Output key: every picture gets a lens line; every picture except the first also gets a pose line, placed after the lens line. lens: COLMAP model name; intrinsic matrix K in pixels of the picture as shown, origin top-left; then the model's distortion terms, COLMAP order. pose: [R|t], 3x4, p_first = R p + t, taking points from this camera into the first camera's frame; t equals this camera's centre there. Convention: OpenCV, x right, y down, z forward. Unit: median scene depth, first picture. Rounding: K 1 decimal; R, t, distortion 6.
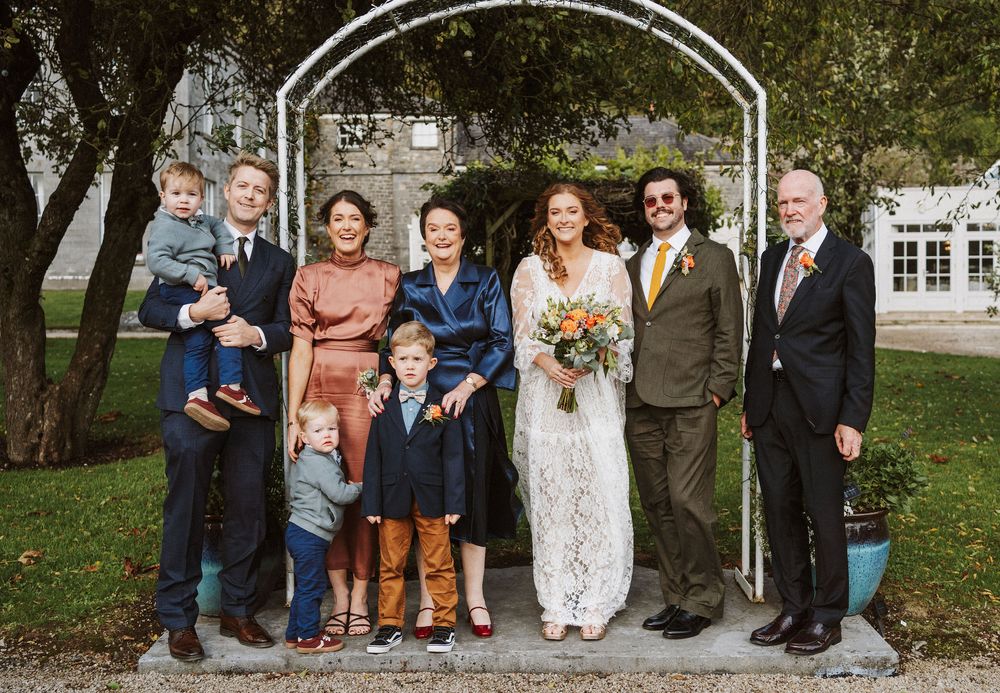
lens RADIAL K [[1237.5, 0, 550.6], [0, 1237.5, 347.9], [0, 0, 1]] dist [0.005383, 0.020299]
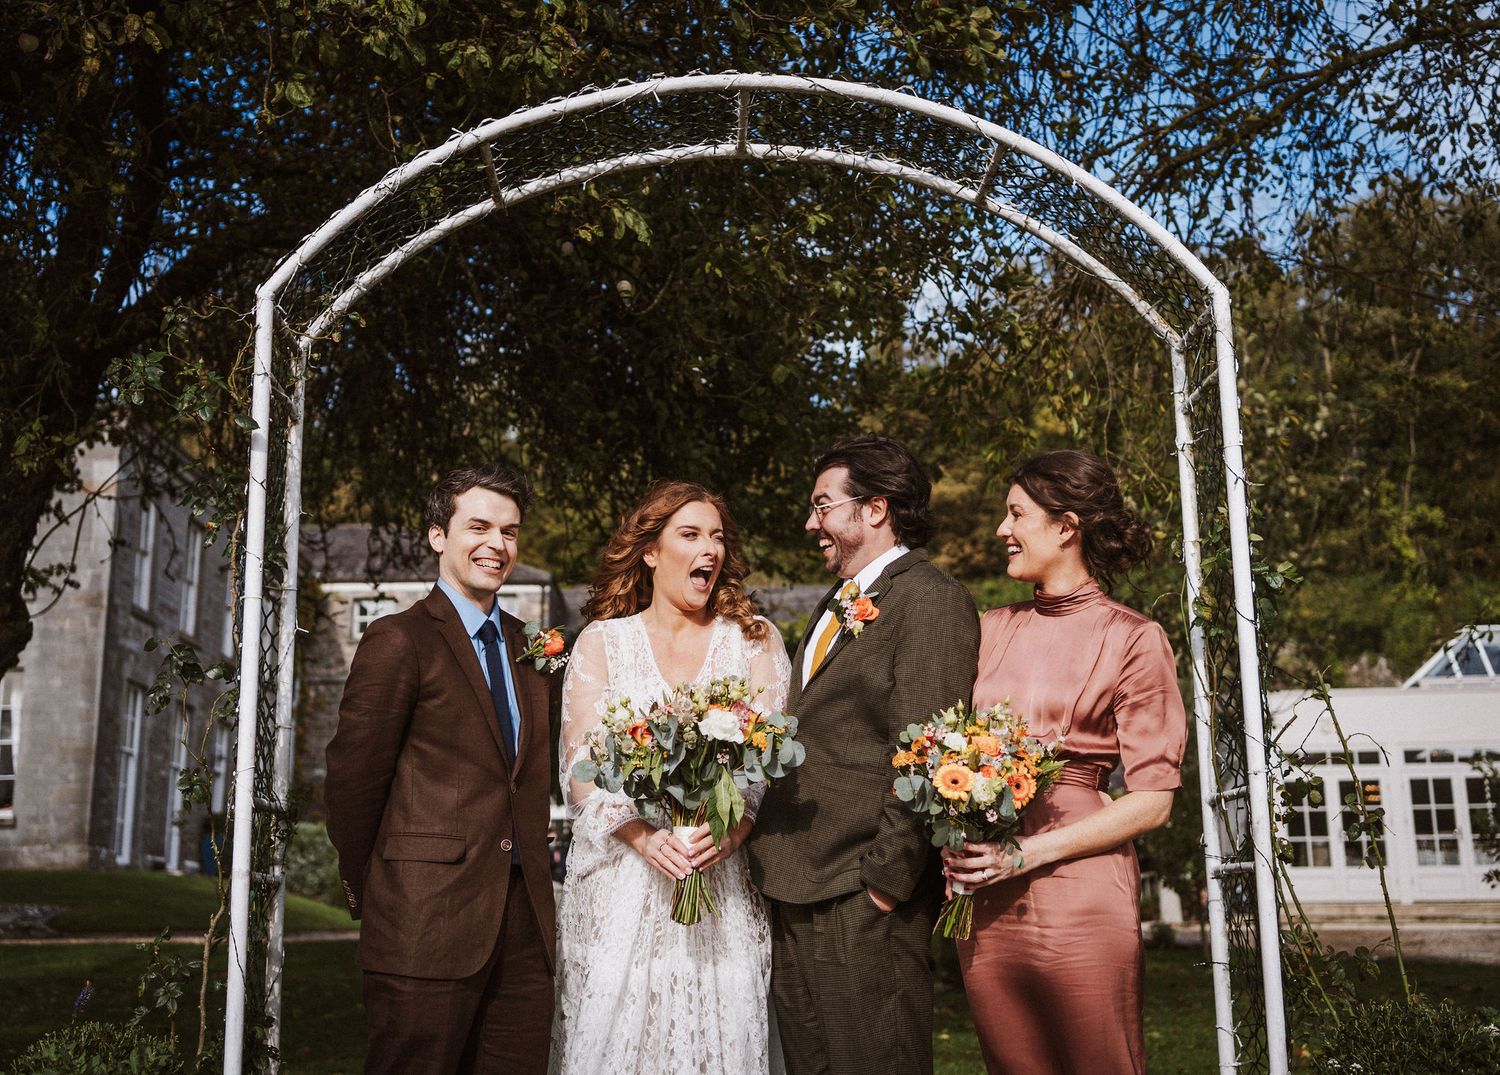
lens RADIAL K [[1976.1, 0, 725.2], [0, 1976.1, 425.3], [0, 0, 1]] dist [0.012352, 0.012828]
pose [[0.999844, 0.000497, 0.017635, -0.029551], [0.004421, 0.960652, -0.277718, 0.045150], [-0.017079, 0.277753, 0.960501, 0.155036]]
